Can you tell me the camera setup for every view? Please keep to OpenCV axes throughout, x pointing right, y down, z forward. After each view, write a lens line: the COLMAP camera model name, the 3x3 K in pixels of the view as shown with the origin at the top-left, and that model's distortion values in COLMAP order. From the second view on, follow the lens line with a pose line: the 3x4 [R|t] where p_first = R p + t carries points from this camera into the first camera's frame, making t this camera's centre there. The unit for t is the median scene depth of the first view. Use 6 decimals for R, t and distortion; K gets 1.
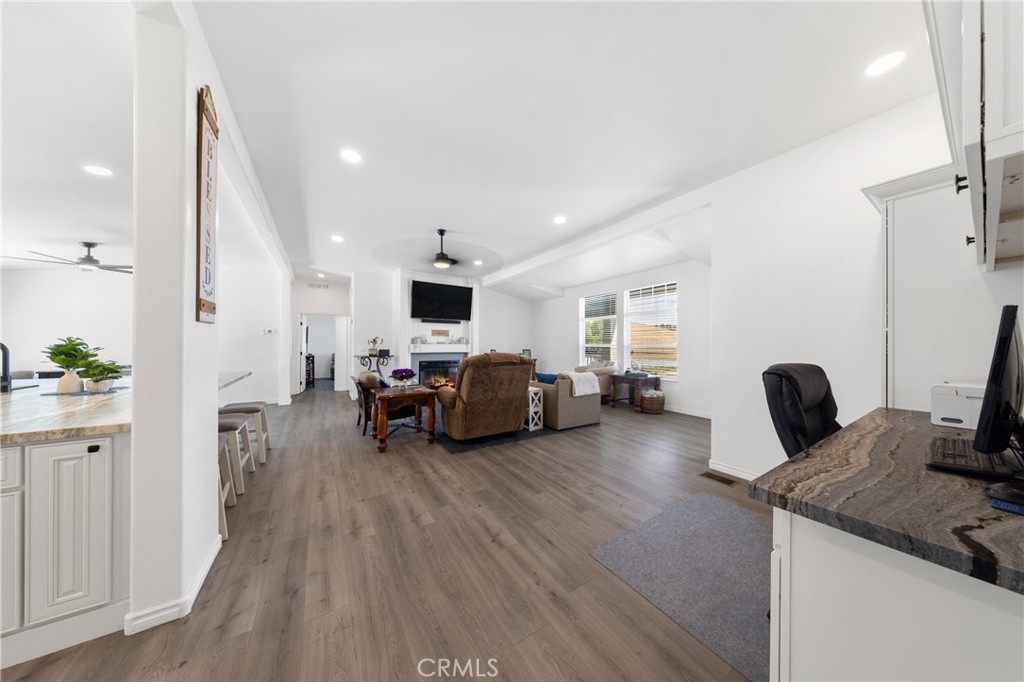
lens RADIAL K [[301.8, 0, 516.5], [0, 301.8, 330.1], [0, 0, 1]] dist [0.000120, -0.000022]
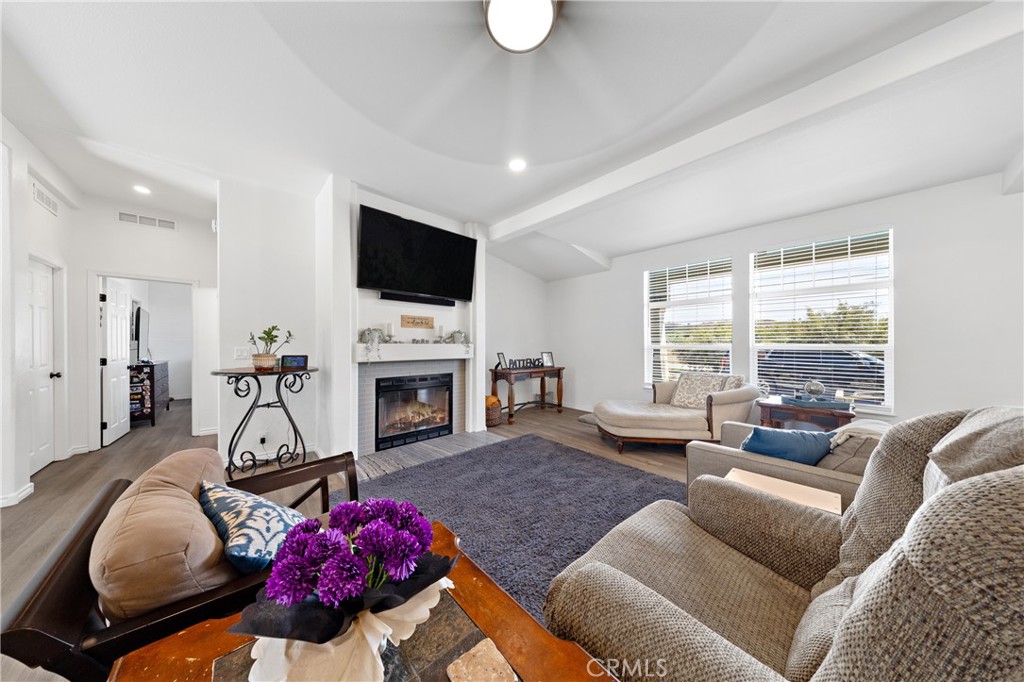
lens RADIAL K [[301.2, 0, 510.2], [0, 301.2, 339.8], [0, 0, 1]] dist [-0.000217, -0.000075]
pose [[0.986101, 0.008103, 0.165948, -0.194889], [-0.015125, 0.999041, 0.041098, 0.017643], [-0.165456, -0.043037, 0.985278, 0.502057]]
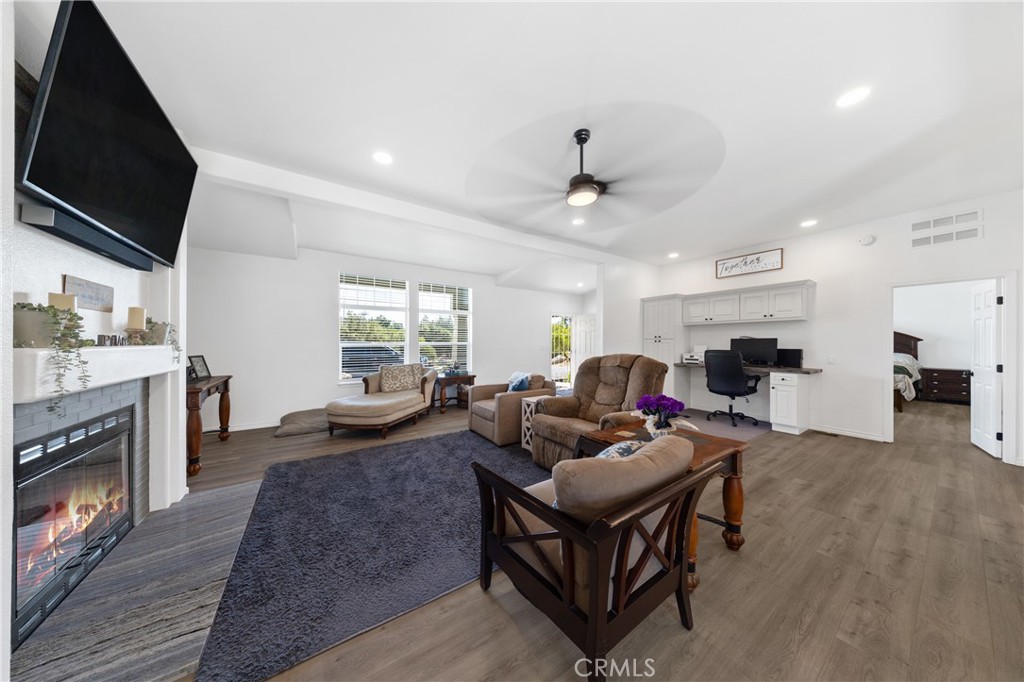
lens RADIAL K [[301.2, 0, 510.2], [0, 301.2, 339.8], [0, 0, 1]] dist [-0.000217, -0.000075]
pose [[-0.012519, 0.005109, 0.999909, -0.513554], [-0.045722, 0.998938, -0.005677, 0.031124], [-0.998876, -0.045789, -0.012272, 0.746778]]
